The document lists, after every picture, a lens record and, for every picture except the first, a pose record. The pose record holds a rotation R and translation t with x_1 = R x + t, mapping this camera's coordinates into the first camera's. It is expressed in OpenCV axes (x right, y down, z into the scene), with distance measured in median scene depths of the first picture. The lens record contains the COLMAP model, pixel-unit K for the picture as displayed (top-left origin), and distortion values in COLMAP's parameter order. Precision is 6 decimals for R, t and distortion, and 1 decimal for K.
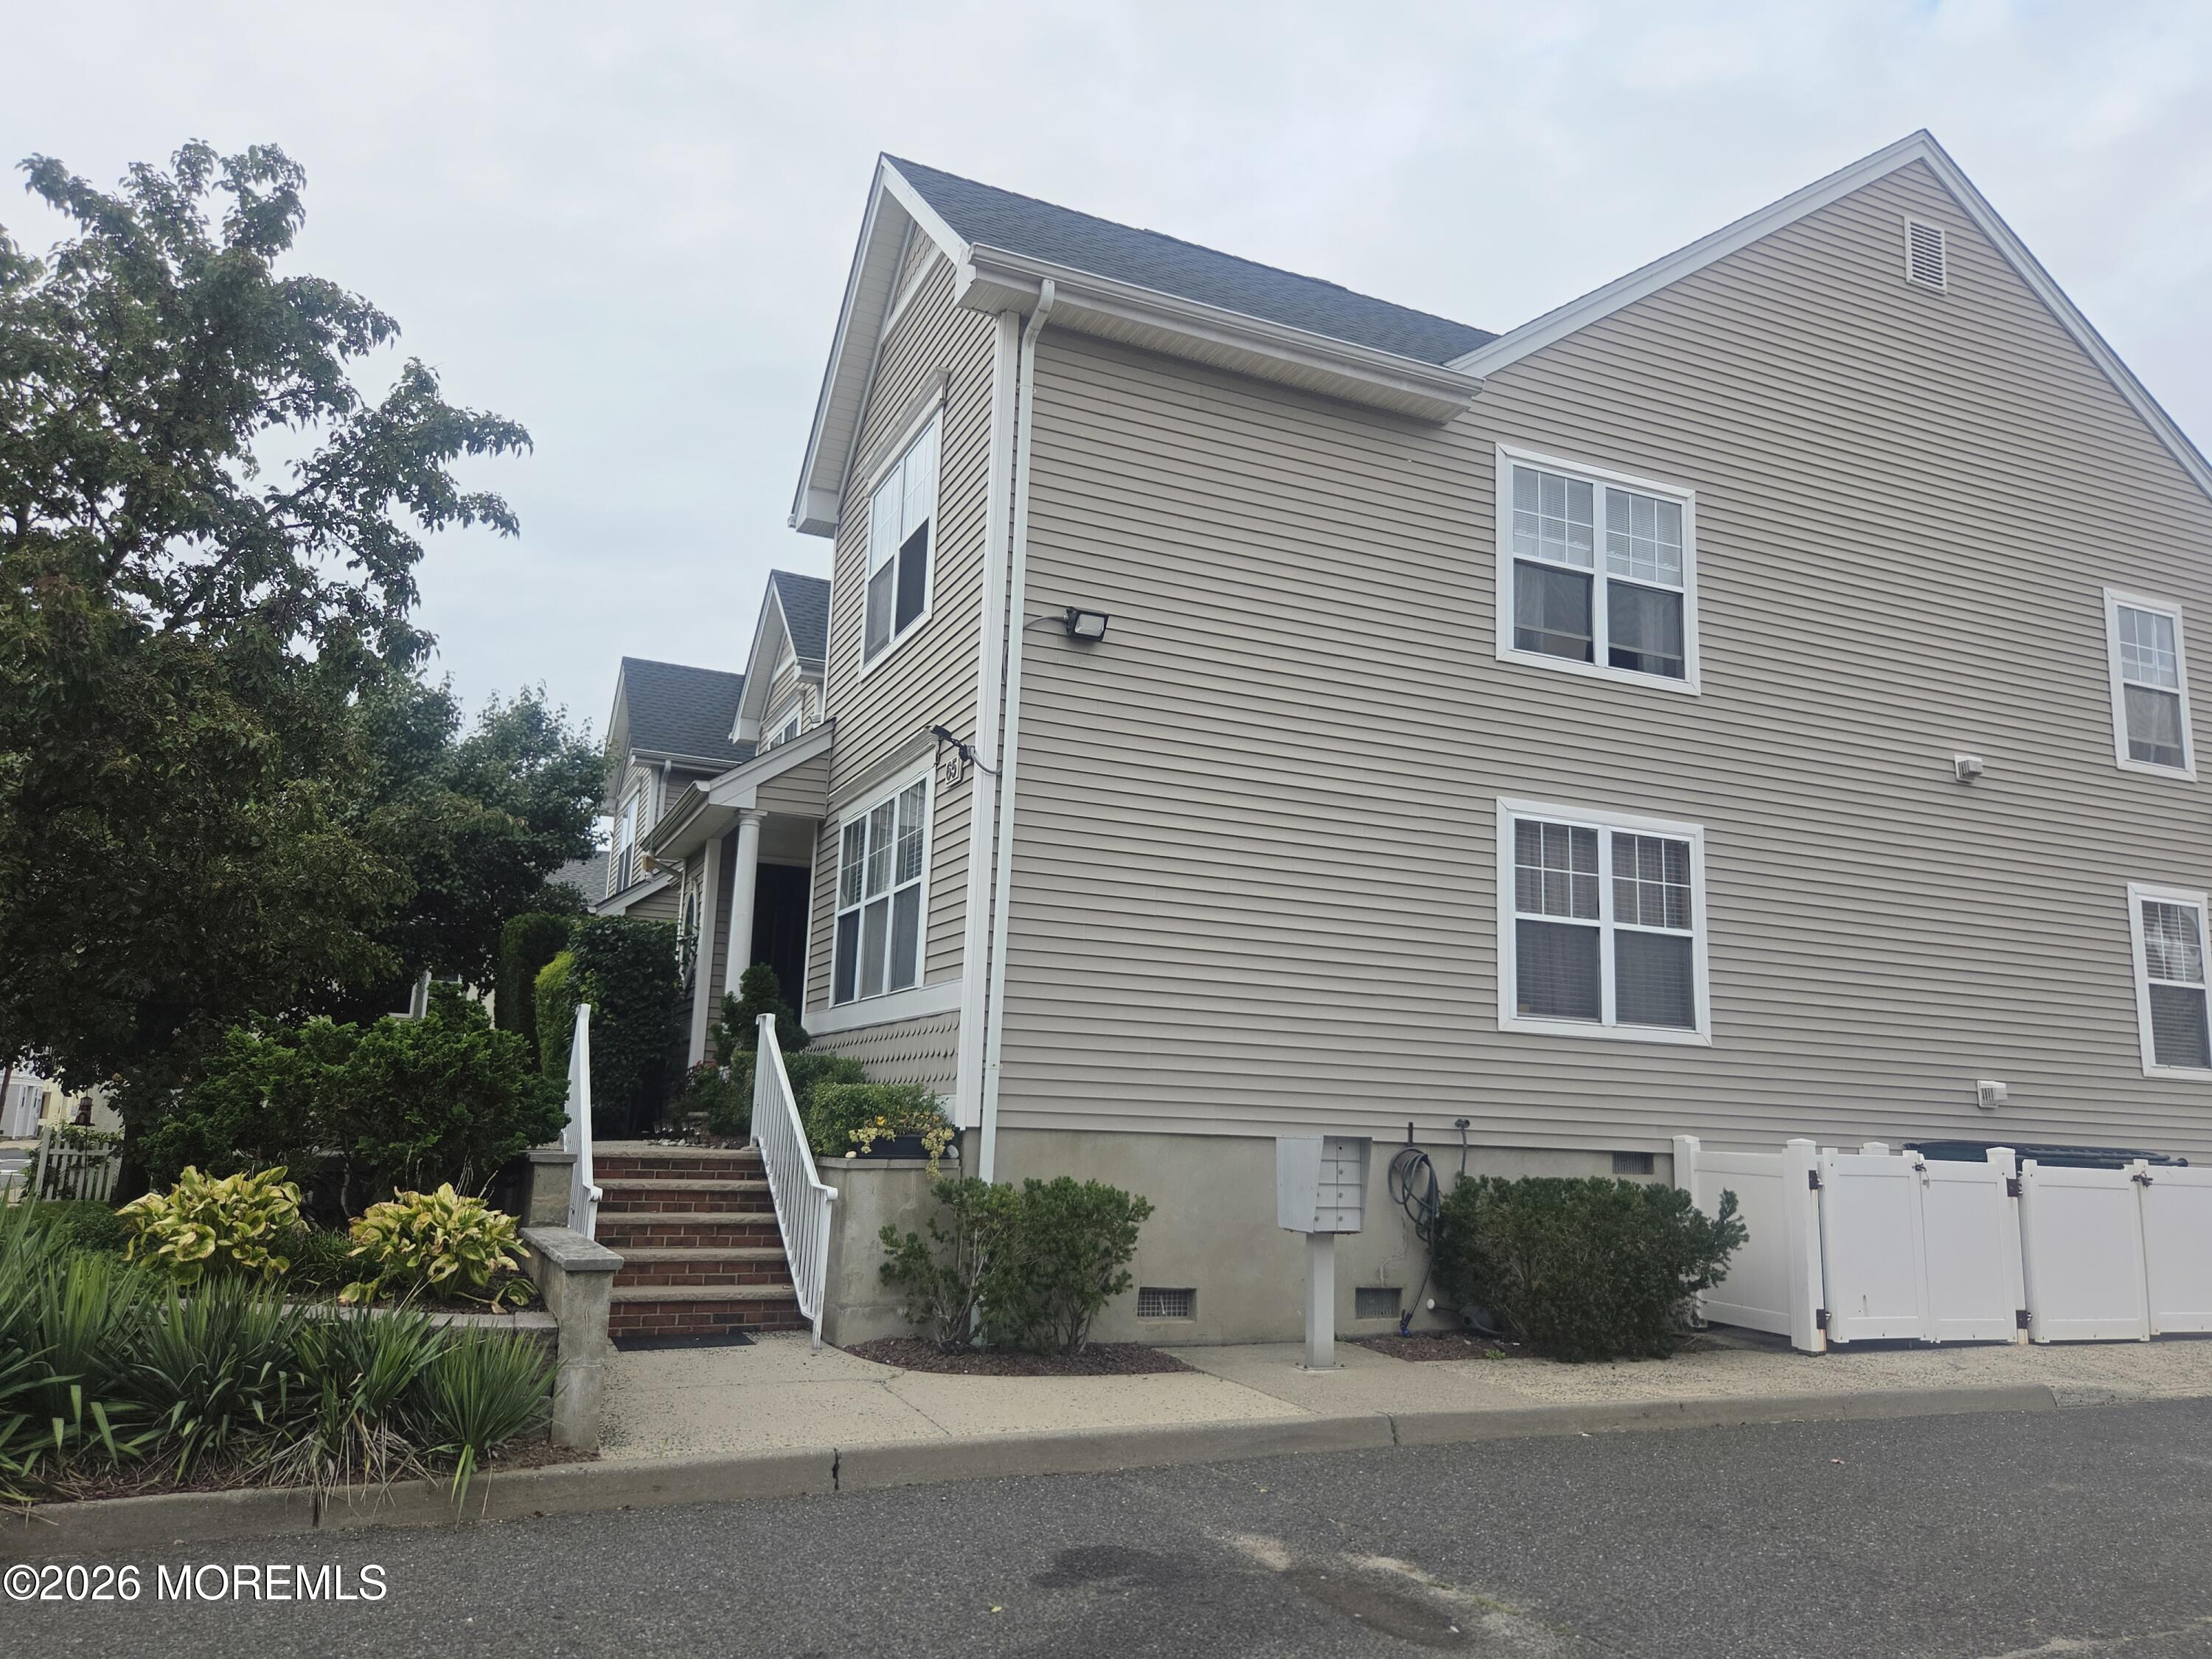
lens RADIAL K [[1570.5, 0, 1116.3], [0, 1570.5, 832.4], [0, 0, 1]] dist [0.070704, 0.002184]
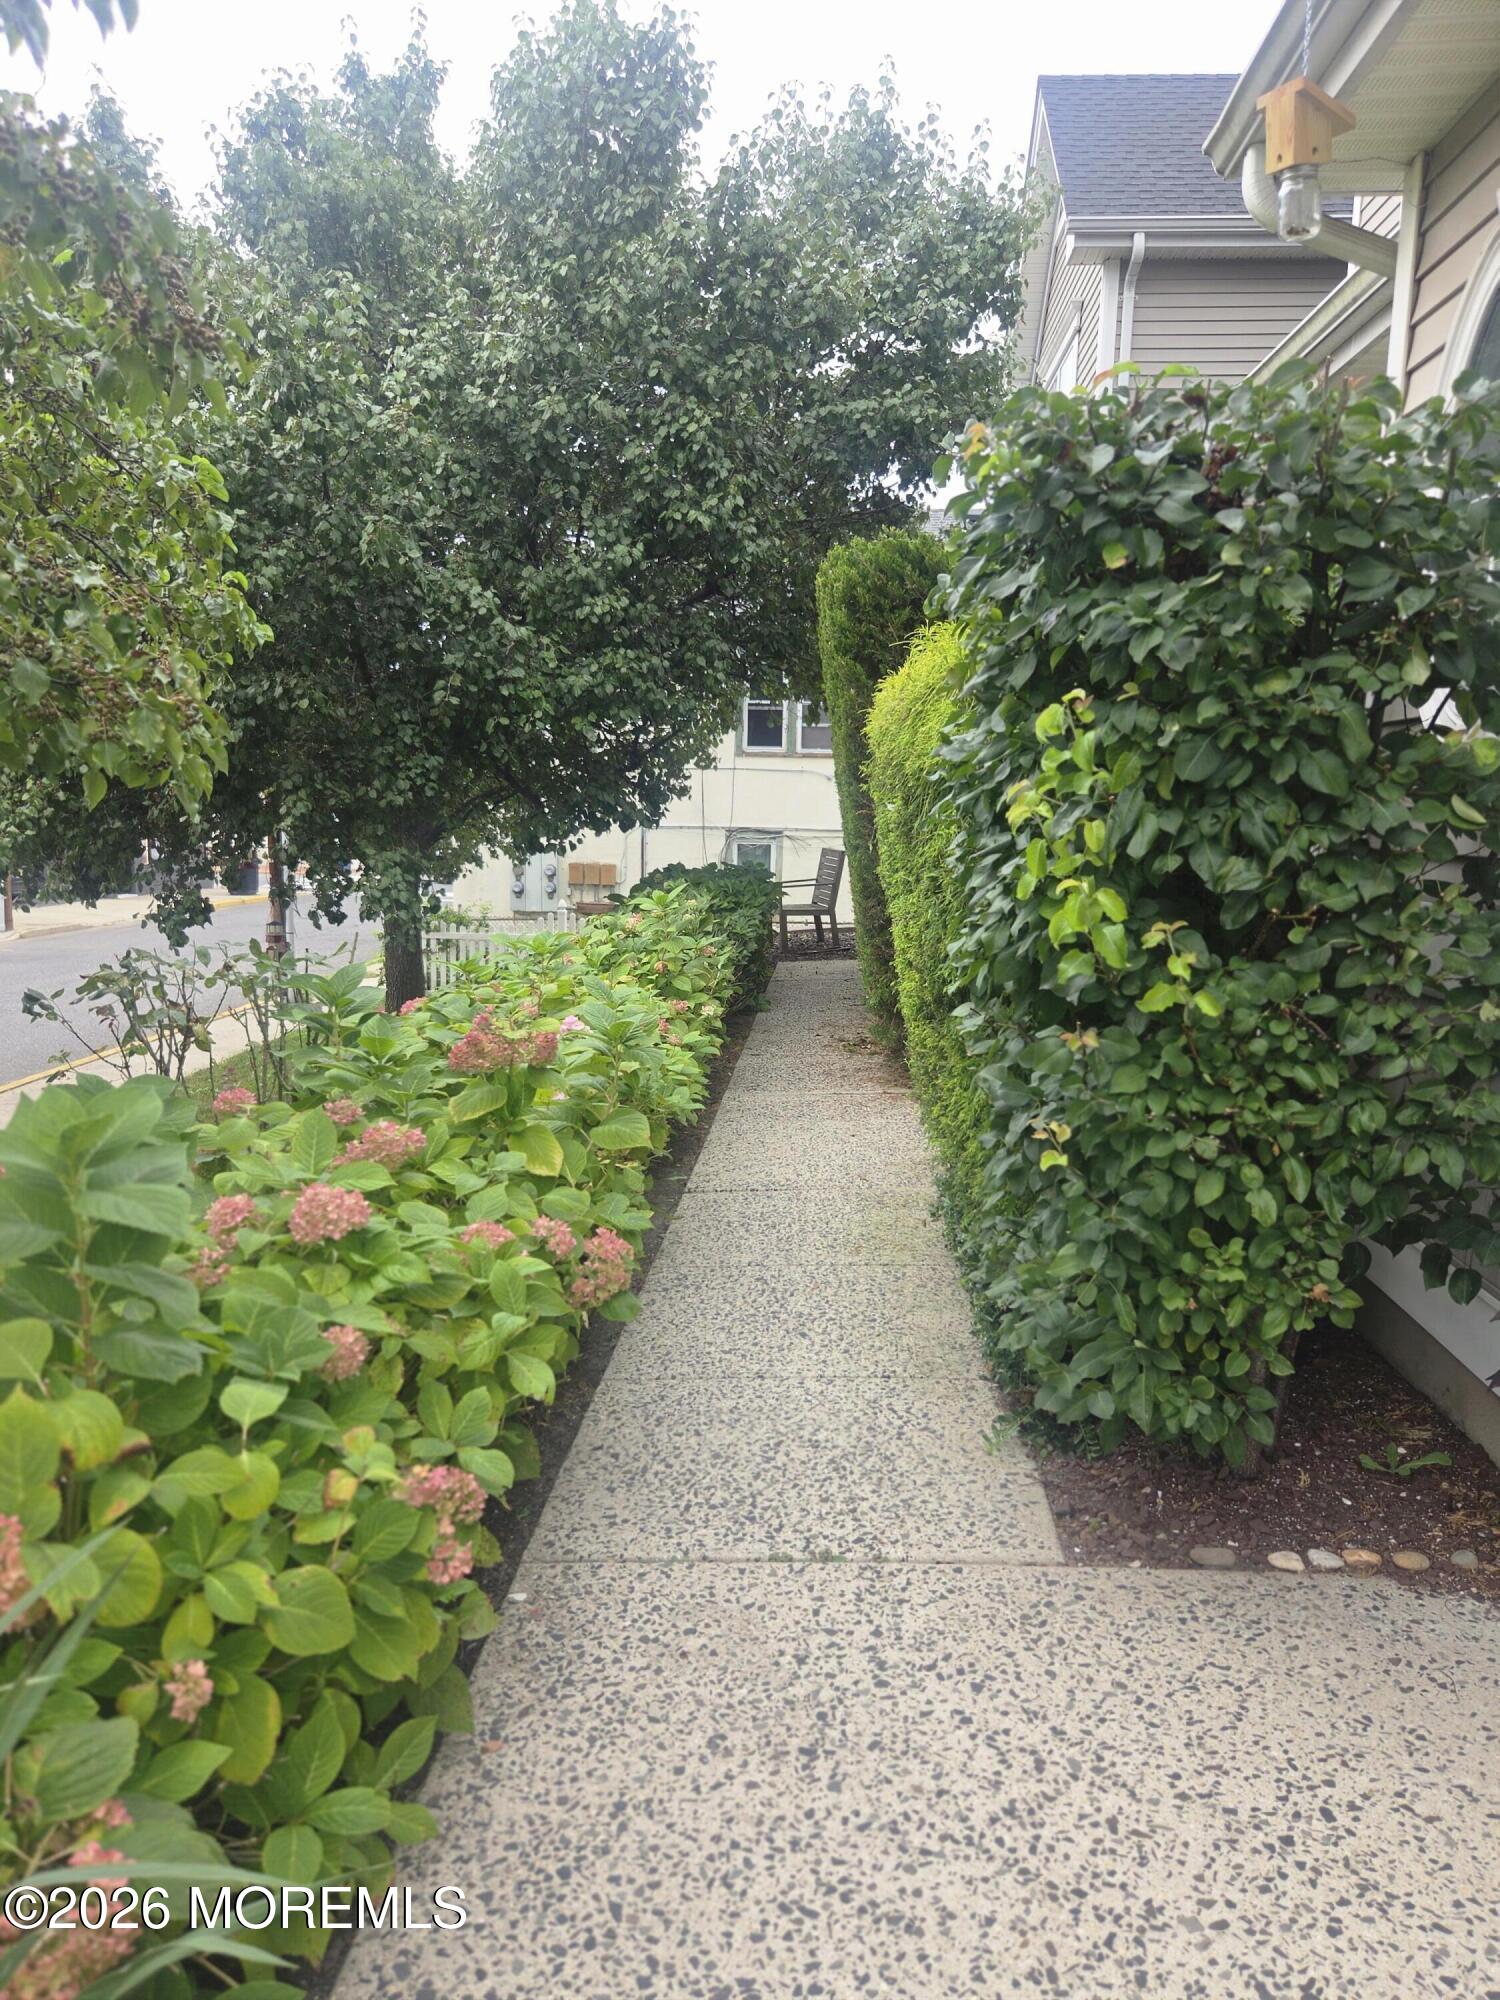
lens RADIAL K [[1420.0, 0, 755.4], [0, 1420.0, 1002.9], [0, 0, 1]] dist [0.070704, 0.002184]
pose [[0.885850, 0.052302, -0.461015, -0.195856], [0.094096, 0.952725, 0.288895, 0.048045], [0.454331, -0.299297, 0.839050, 0.573735]]
